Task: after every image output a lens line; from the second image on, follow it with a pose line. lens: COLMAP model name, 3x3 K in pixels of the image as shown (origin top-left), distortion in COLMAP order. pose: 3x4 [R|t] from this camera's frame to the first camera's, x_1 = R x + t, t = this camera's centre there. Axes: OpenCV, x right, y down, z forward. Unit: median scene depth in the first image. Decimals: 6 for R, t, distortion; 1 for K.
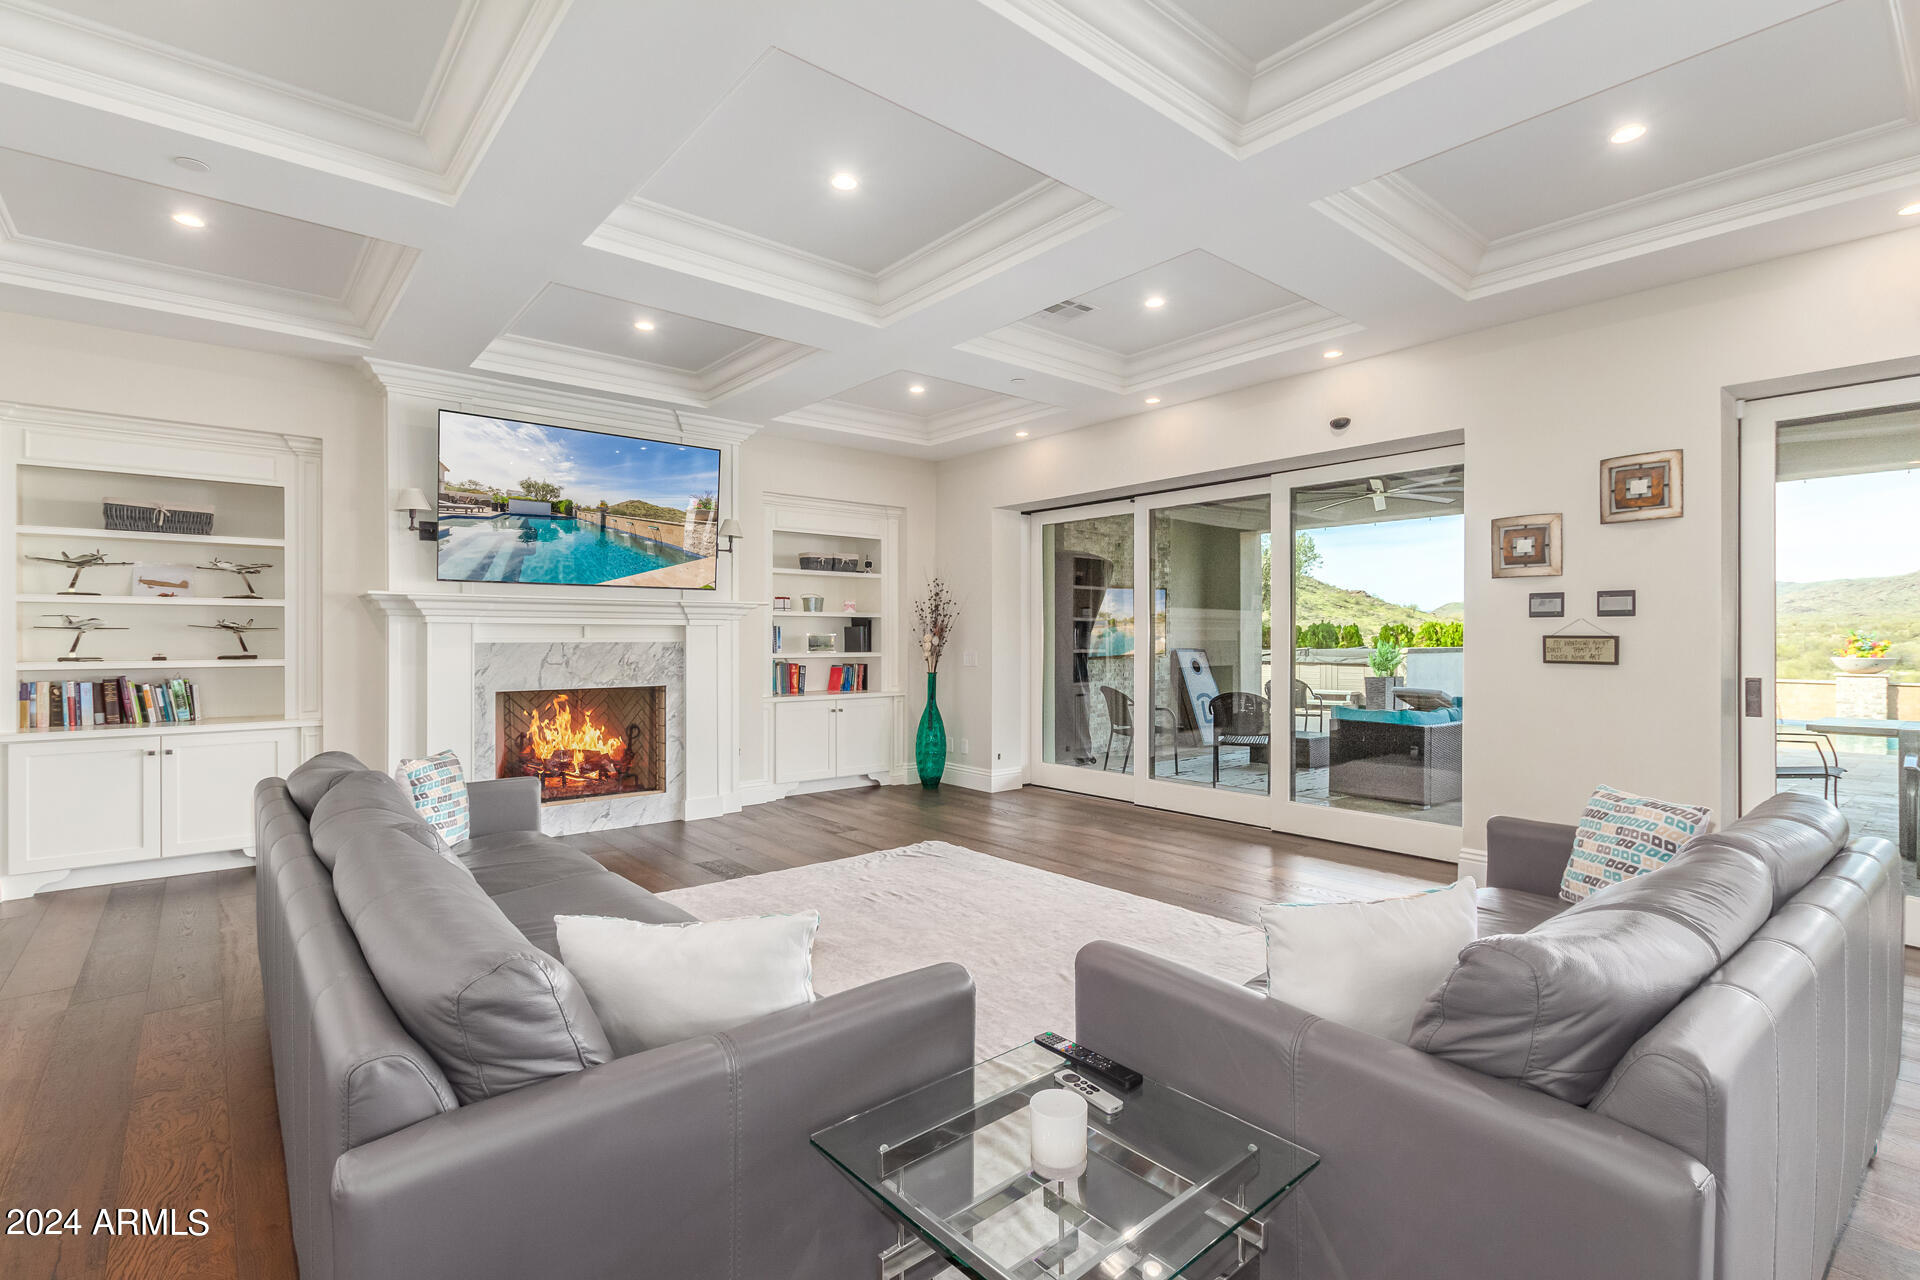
lens RADIAL K [[882.0, 0, 968.1], [0, 882.0, 637.6], [0, 0, 1]] dist [0.015361, -0.000643]
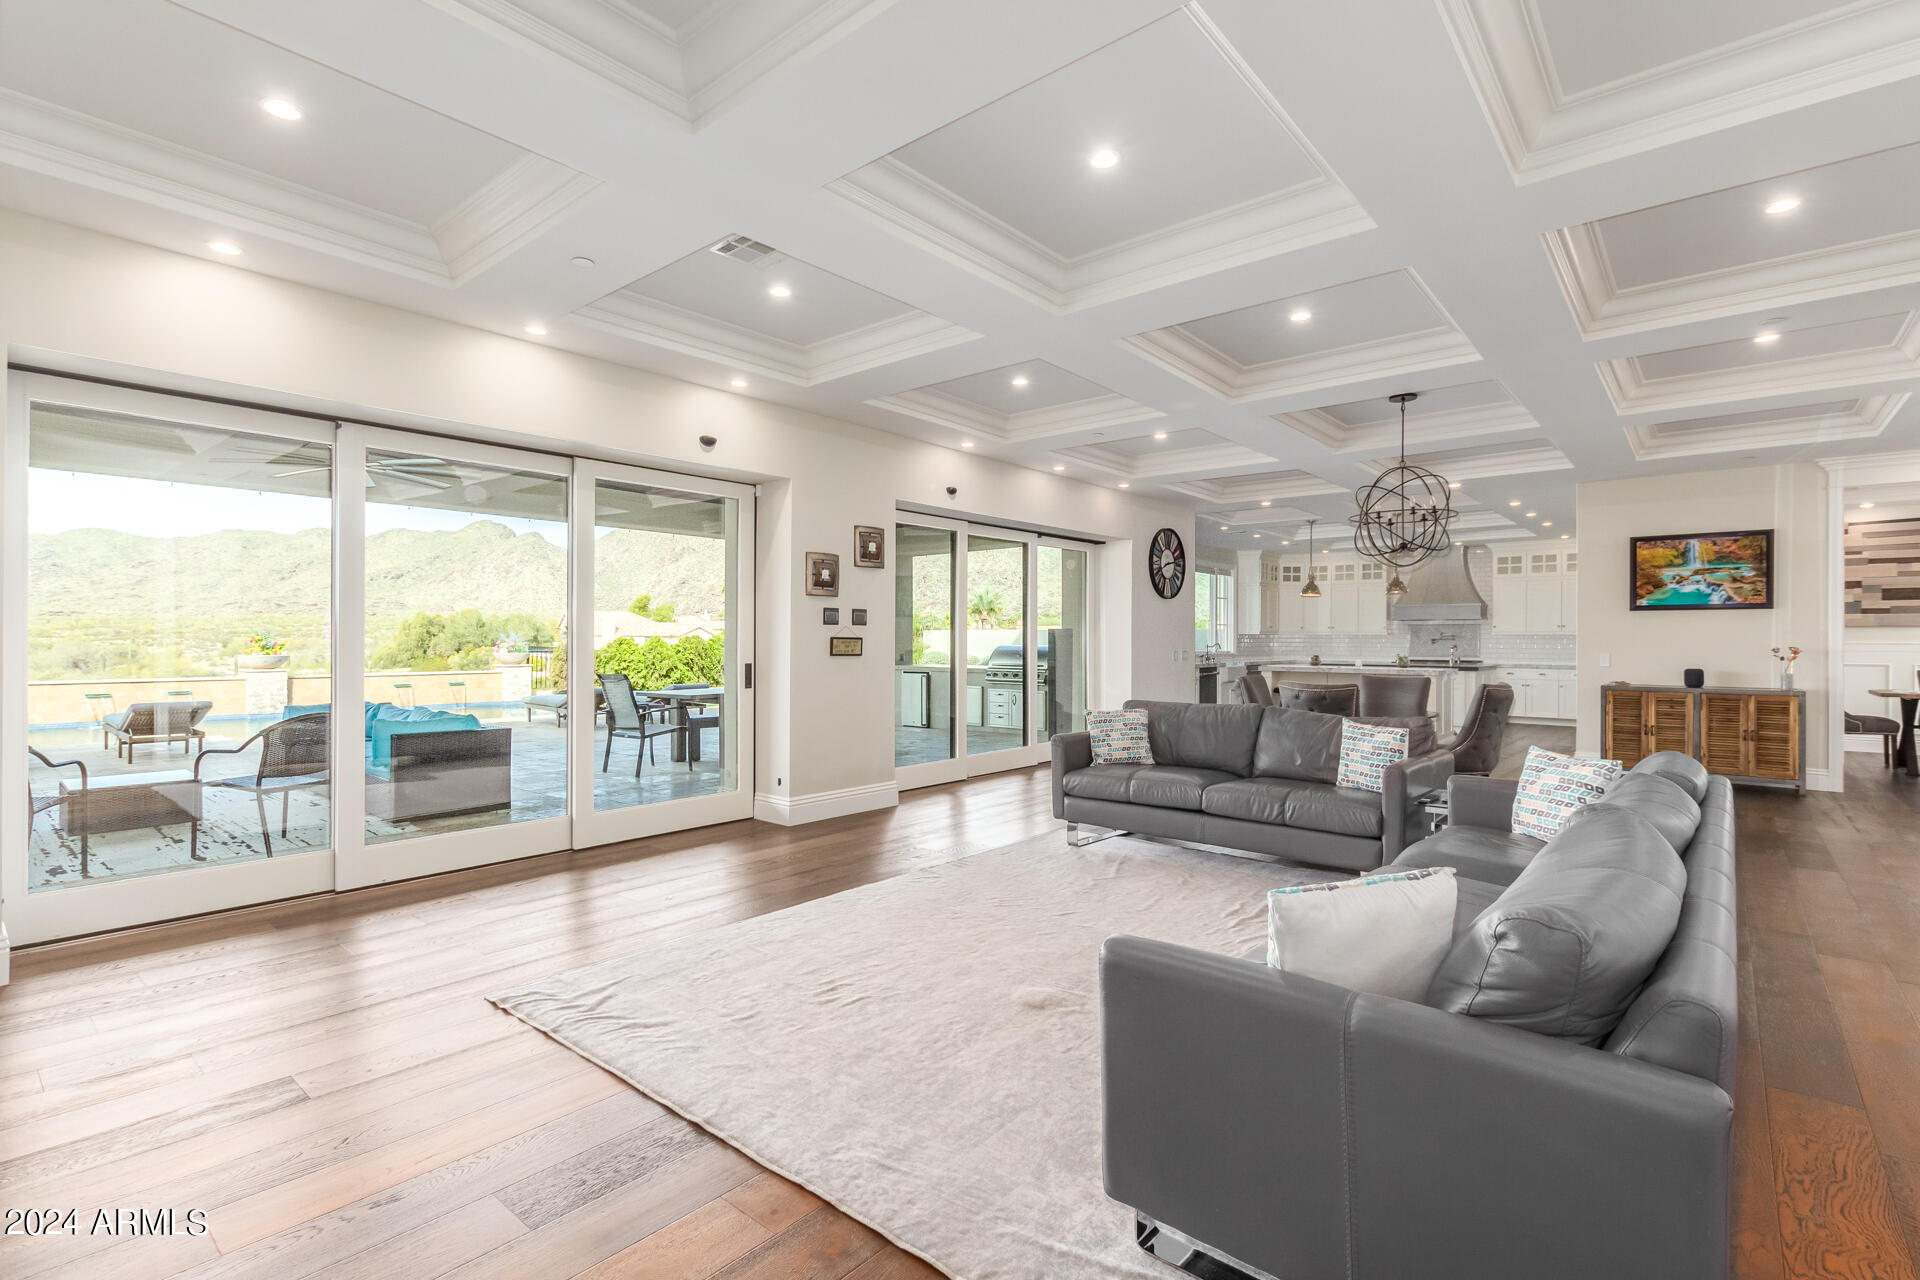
lens RADIAL K [[882.0, 0, 980.3], [0, 882.0, 646.3], [0, 0, 1]] dist [0.015361, -0.000643]
pose [[-0.166428, -0.009931, 0.986004, -0.828890], [-0.001507, 0.999951, 0.009818, -0.001766], [-0.986052, 0.000148, -0.166435, 1.005134]]
